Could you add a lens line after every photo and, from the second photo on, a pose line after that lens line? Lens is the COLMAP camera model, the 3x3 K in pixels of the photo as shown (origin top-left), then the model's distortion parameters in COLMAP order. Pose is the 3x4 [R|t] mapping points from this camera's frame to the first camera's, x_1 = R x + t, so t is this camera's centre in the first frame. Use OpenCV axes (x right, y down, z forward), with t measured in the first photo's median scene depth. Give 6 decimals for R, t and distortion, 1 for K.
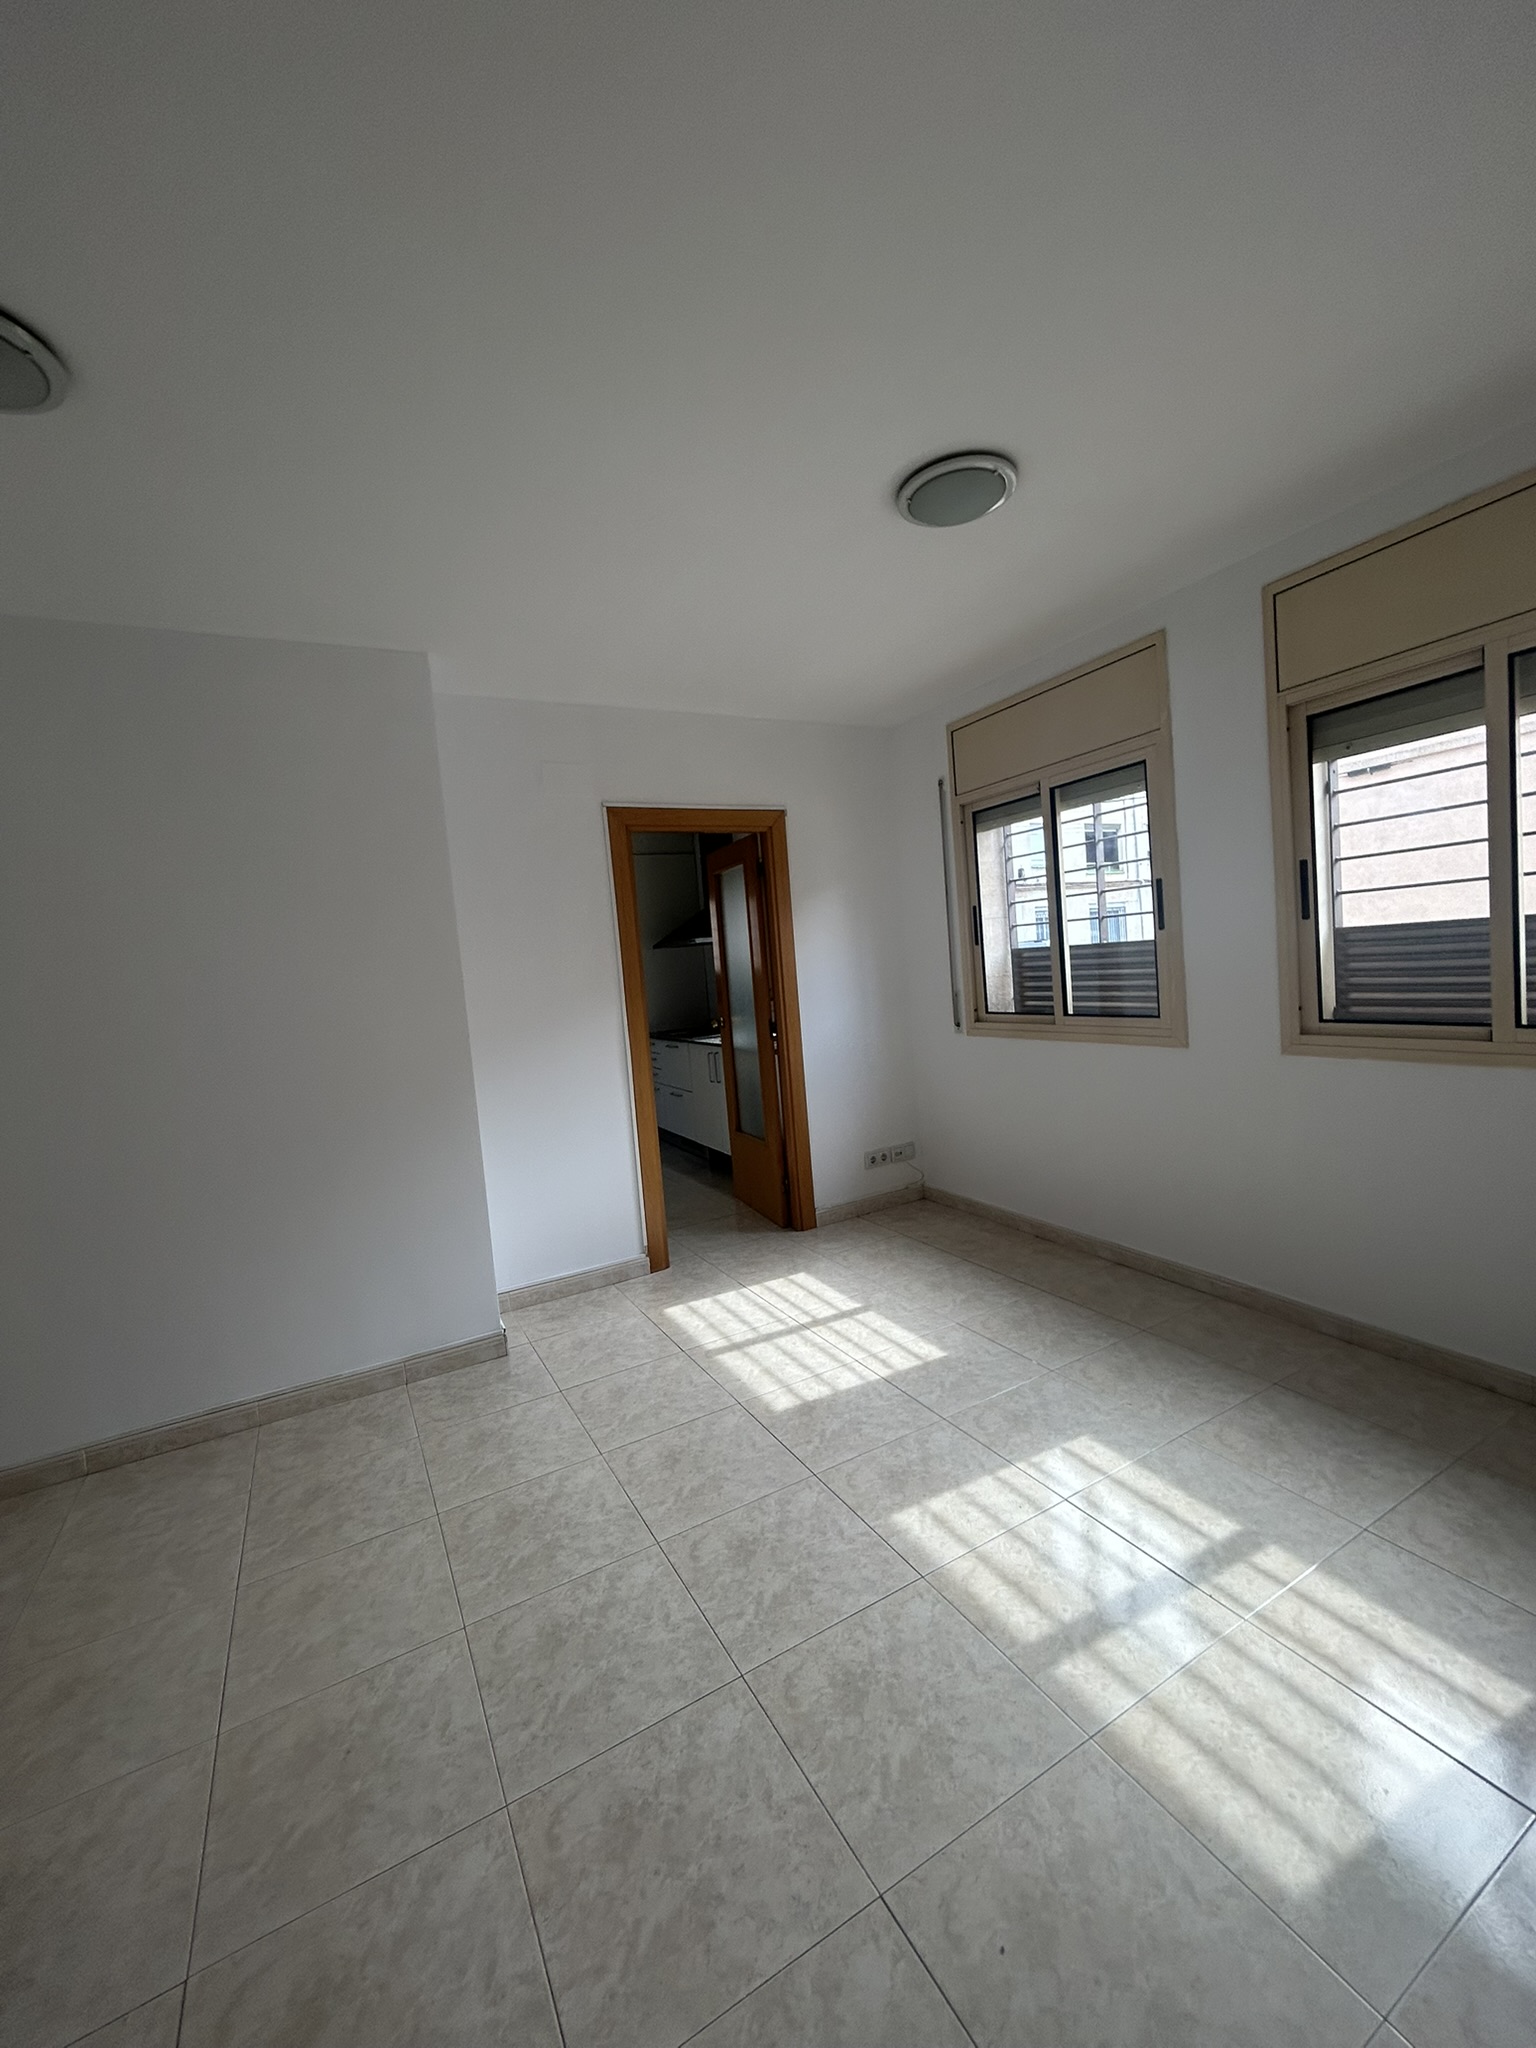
lens RADIAL K [[827.9, 0, 767.6], [0, 827.9, 1013.3], [0, 0, 1]] dist [-0.002863, 0.001231]
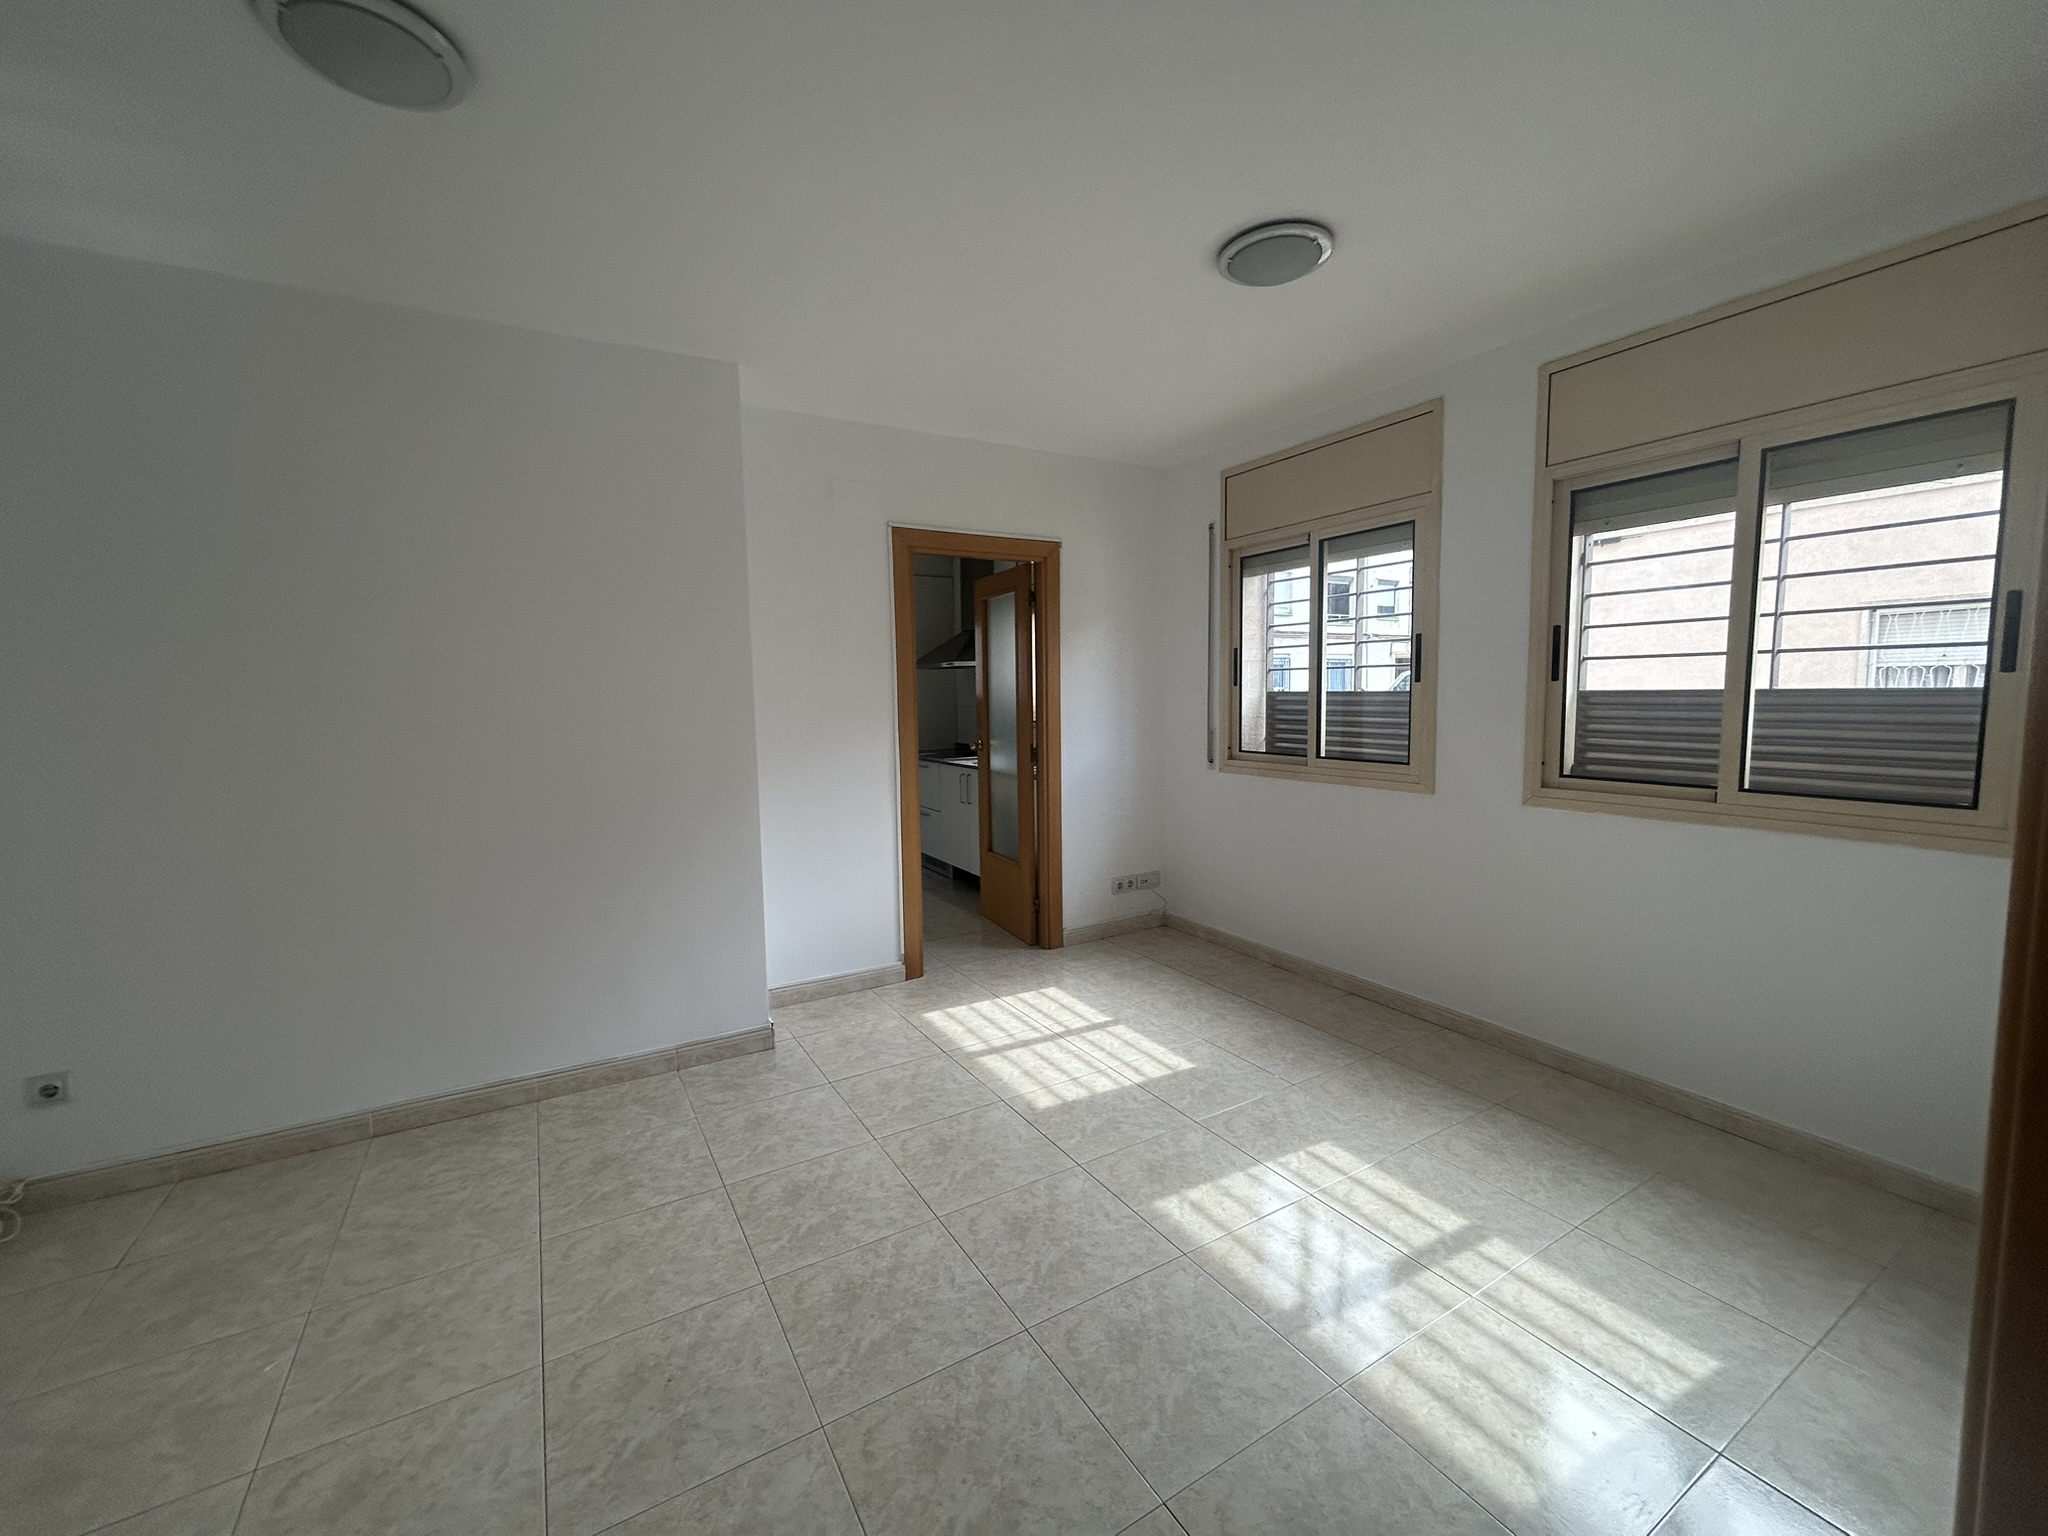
lens RADIAL K [[827.9, 0, 1021.6], [0, 827.9, 764.8], [0, 0, 1]] dist [-0.002863, 0.001231]
pose [[0.997254, 0.062477, 0.039772, -0.074358], [-0.063471, 0.997689, 0.024248, 0.012810], [-0.038165, -0.026705, 0.998915, -0.048876]]
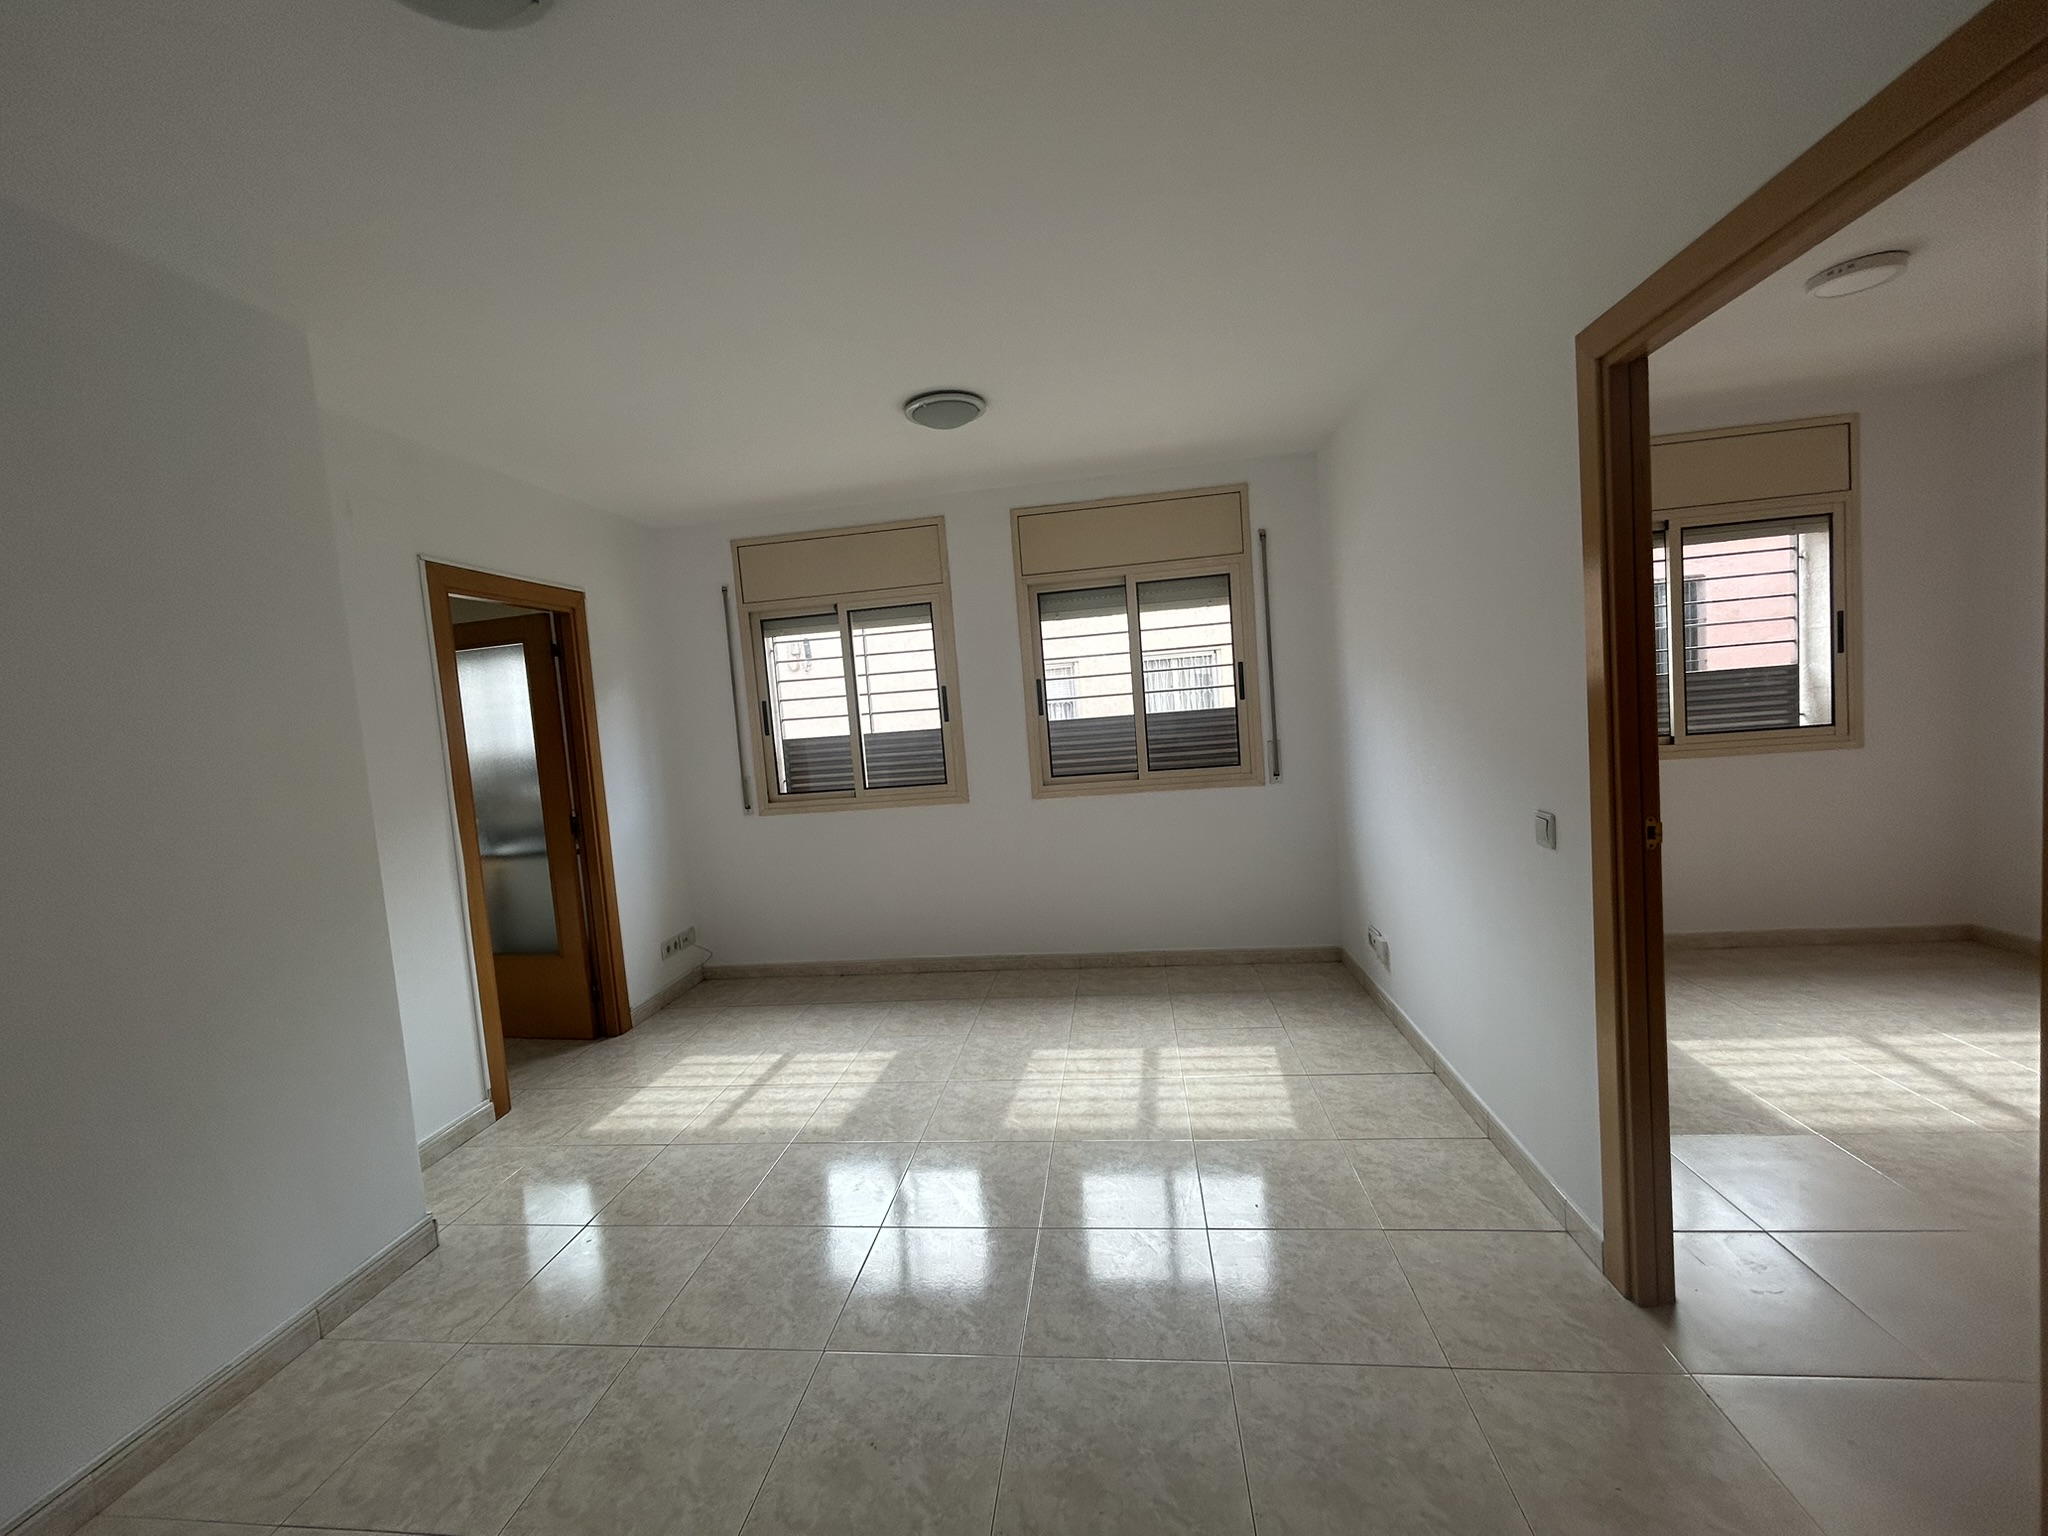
lens RADIAL K [[827.9, 0, 1017.3], [0, 827.9, 768.0], [0, 0, 1]] dist [-0.002863, 0.001231]
pose [[0.591621, -0.021423, 0.805931, -0.676552], [0.078453, 0.996432, -0.031104, 0.036616], [-0.802390, 0.081630, 0.591191, 0.077217]]
